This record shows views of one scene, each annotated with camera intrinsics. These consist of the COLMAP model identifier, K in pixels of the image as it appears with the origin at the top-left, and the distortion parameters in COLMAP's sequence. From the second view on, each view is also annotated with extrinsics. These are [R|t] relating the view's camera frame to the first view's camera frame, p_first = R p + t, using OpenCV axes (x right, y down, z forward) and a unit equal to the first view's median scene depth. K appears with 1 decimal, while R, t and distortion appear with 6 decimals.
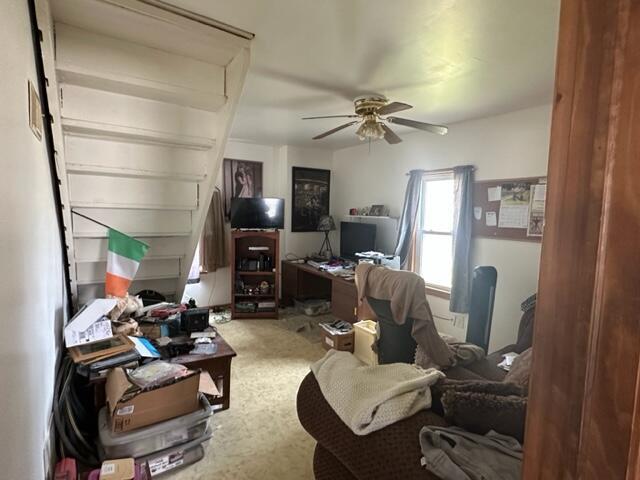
lens RADIAL K [[337.6, 0, 320.0], [0, 337.6, 240.0], [0, 0, 1]] dist [0.000346, 0.000117]
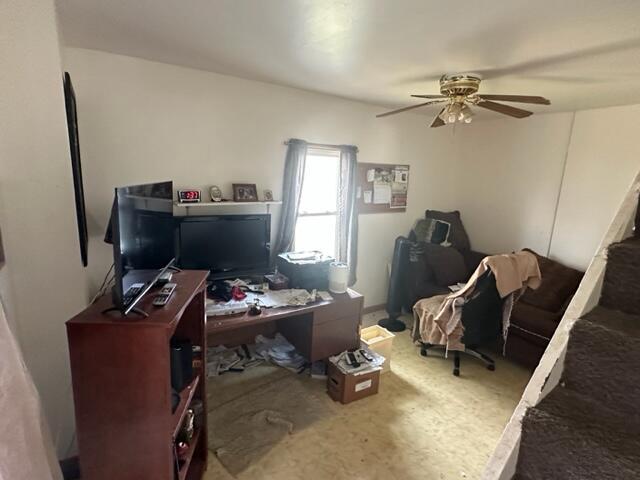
lens RADIAL K [[337.6, 0, 320.0], [0, 337.6, 240.0], [0, 0, 1]] dist [0.000346, 0.000117]
pose [[0.000754, -0.222276, 0.974983, -0.640073], [0.049777, 0.973783, 0.221964, -0.178523], [-0.998760, 0.048364, 0.011799, 1.119381]]
